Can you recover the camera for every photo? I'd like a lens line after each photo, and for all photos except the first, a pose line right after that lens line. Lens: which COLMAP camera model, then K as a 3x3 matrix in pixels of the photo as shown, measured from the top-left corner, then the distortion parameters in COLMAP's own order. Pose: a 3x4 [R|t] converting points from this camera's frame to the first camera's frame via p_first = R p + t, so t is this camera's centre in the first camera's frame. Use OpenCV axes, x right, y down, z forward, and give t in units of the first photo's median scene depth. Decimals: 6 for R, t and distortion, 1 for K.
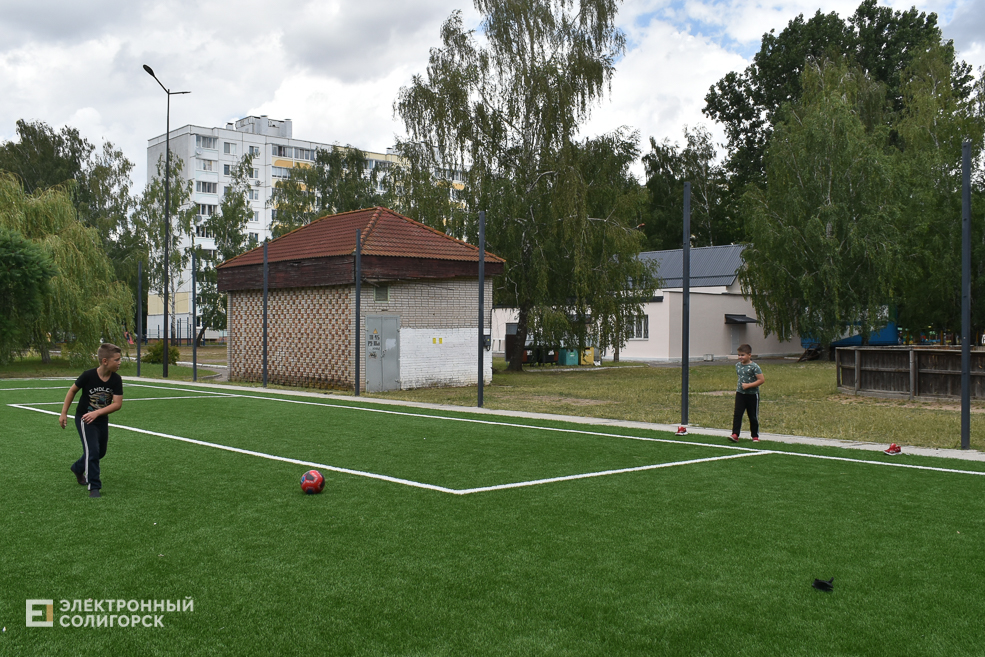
lens RADIAL K [[1012.1, 0, 492.5], [0, 1012.1, 328.5], [0, 0, 1]] dist [-0.006786, -0.000204]
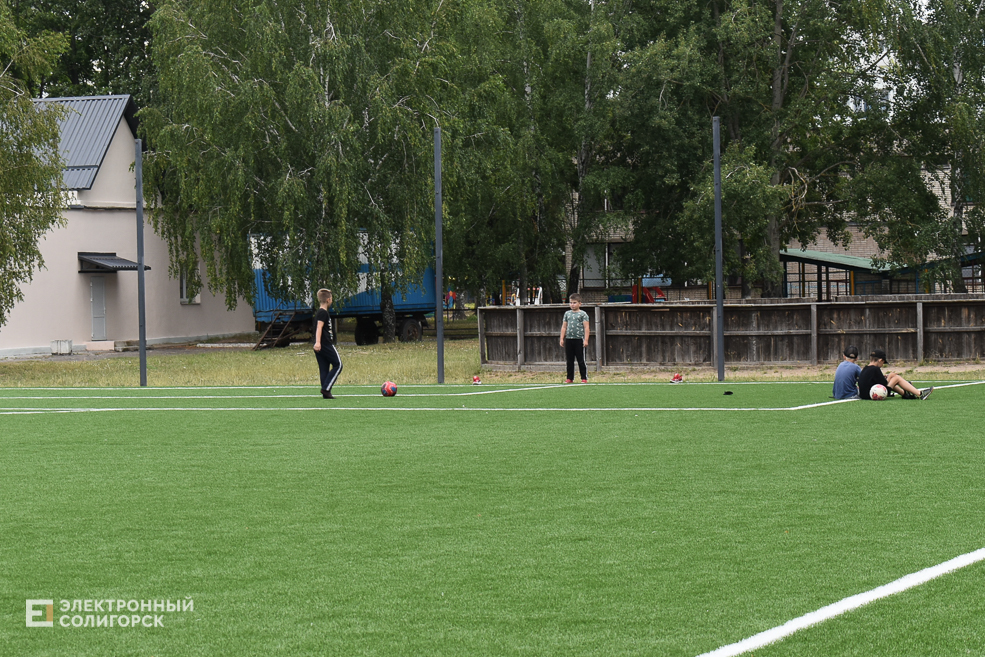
lens RADIAL K [[2410.8, 0, 492.5], [0, 2410.8, 328.5], [0, 0, 1]] dist [-0.030722, -0.080070]
pose [[0.911404, -0.032389, 0.410237, -0.331883], [0.024900, 0.999412, 0.023586, -0.005426], [-0.410760, -0.011281, 0.911674, -0.514628]]
